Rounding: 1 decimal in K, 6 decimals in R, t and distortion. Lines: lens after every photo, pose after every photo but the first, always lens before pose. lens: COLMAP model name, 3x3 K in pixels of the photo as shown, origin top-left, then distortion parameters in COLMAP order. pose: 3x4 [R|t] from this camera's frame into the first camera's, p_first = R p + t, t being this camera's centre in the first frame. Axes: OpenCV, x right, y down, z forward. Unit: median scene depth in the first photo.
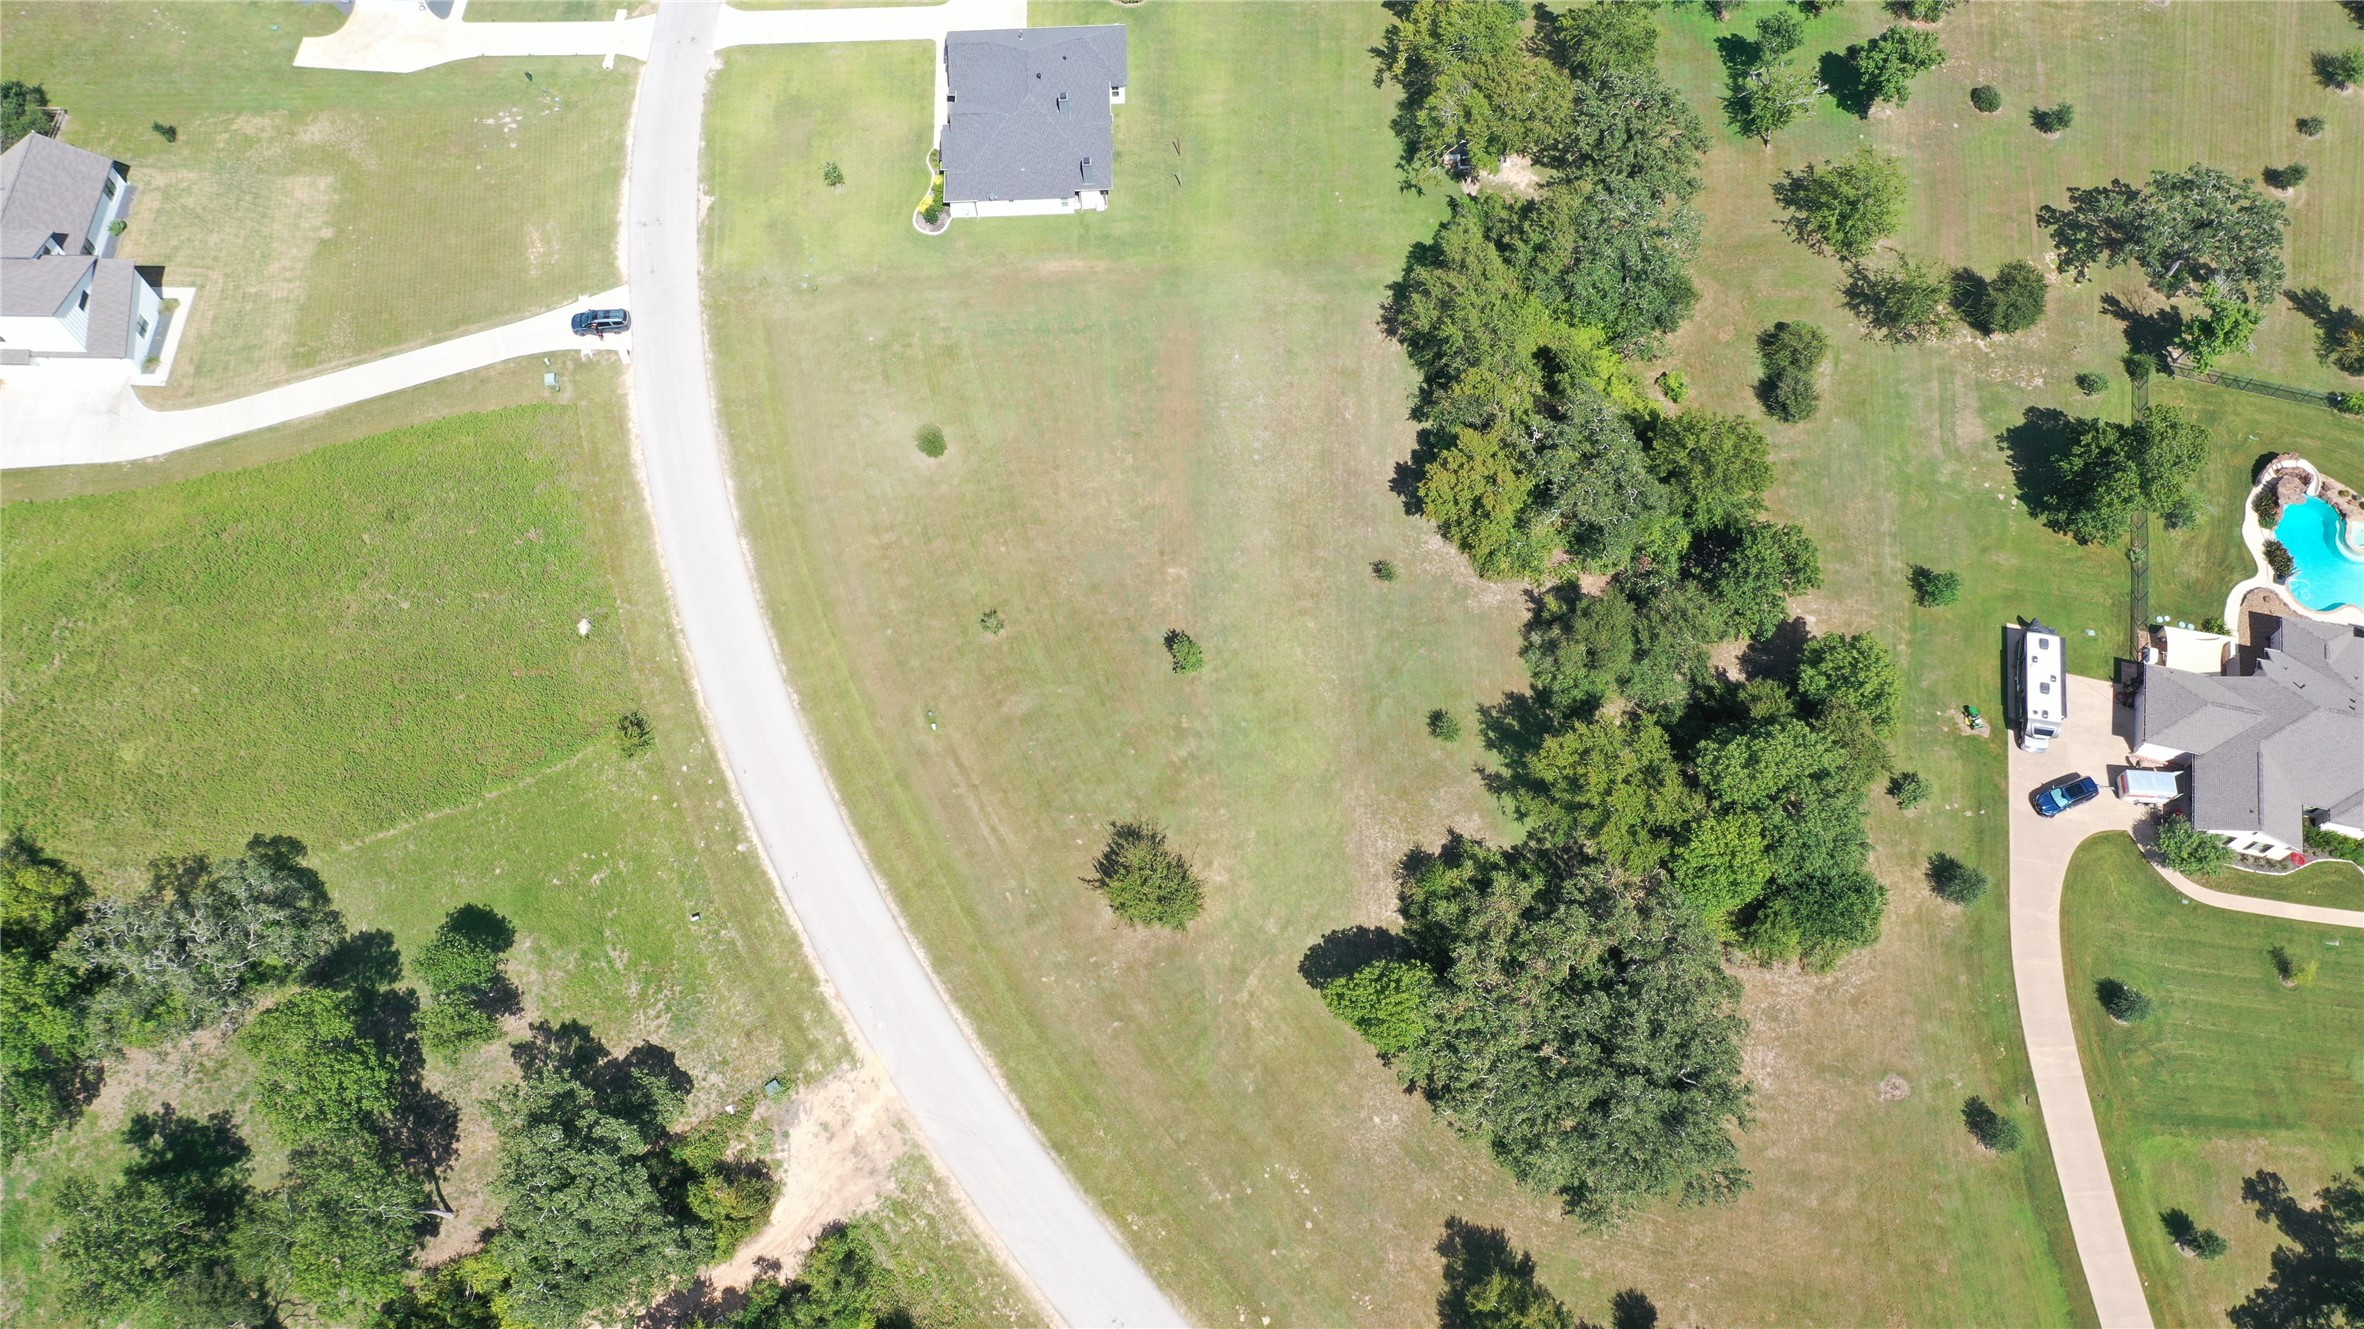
lens RADIAL K [[1820.6, 0, 1182.0], [0, 1820.6, 664.5], [0, 0, 1]] dist [0.000393, -0.008613]
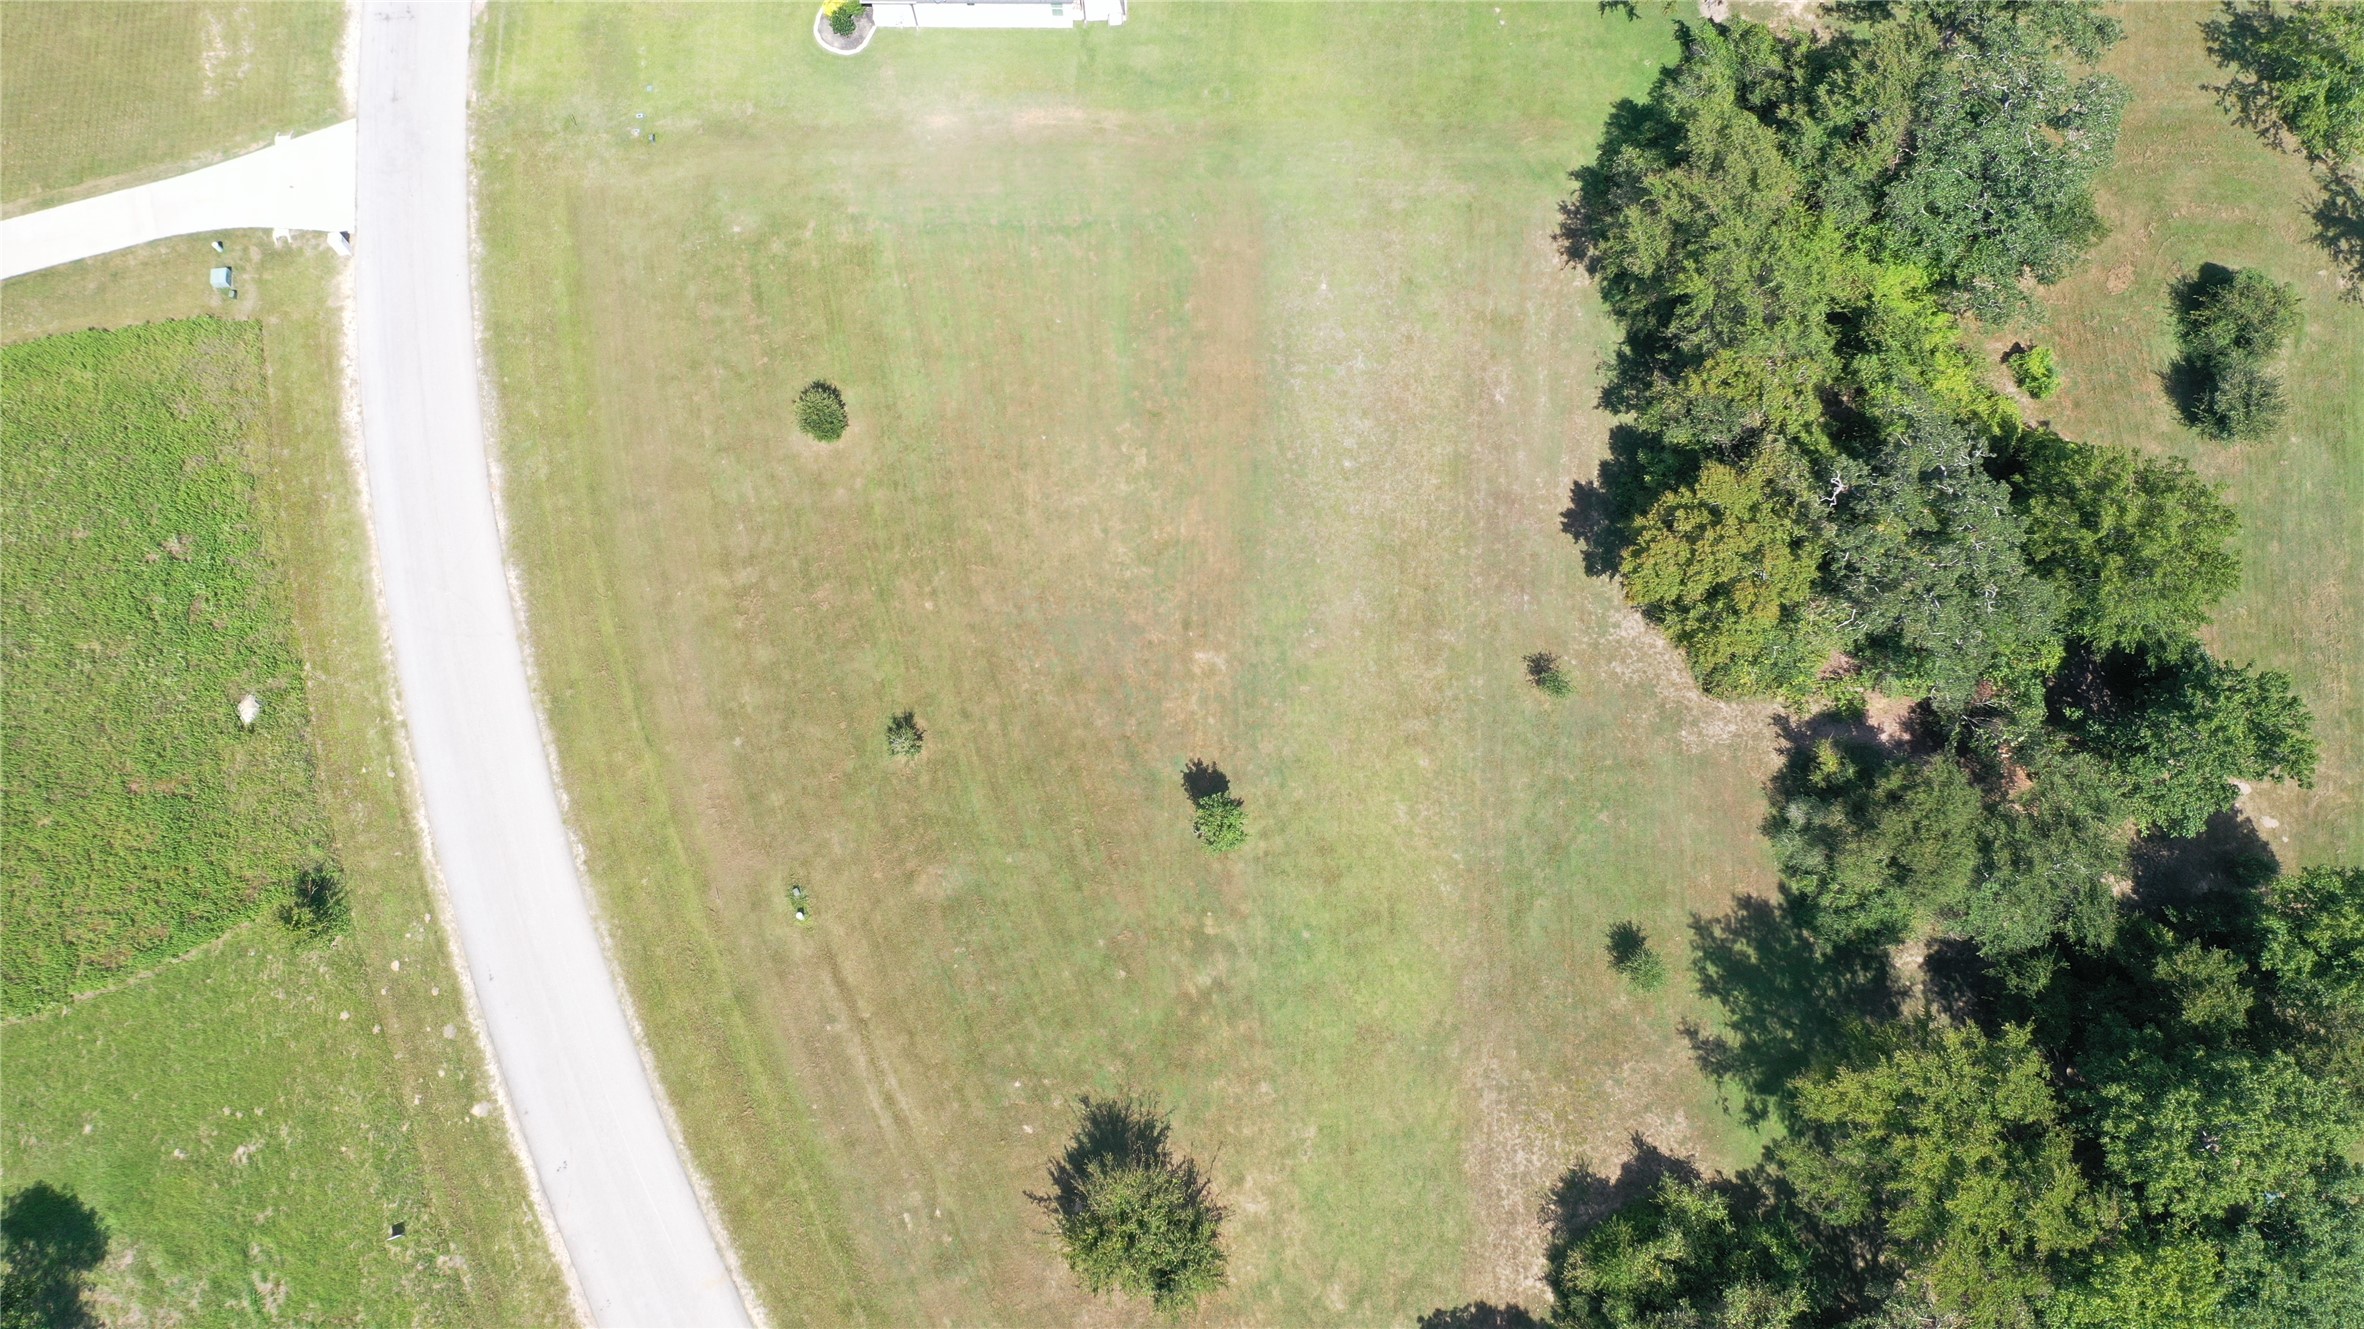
lens RADIAL K [[1820.6, 0, 1182.0], [0, 1820.6, 664.5], [0, 0, 1]] dist [0.000393, -0.008613]
pose [[0.998782, 0.046781, -0.015681, -0.002291], [-0.043977, 0.988171, 0.146915, -0.139073], [0.022368, -0.146046, 0.989025, 0.392208]]
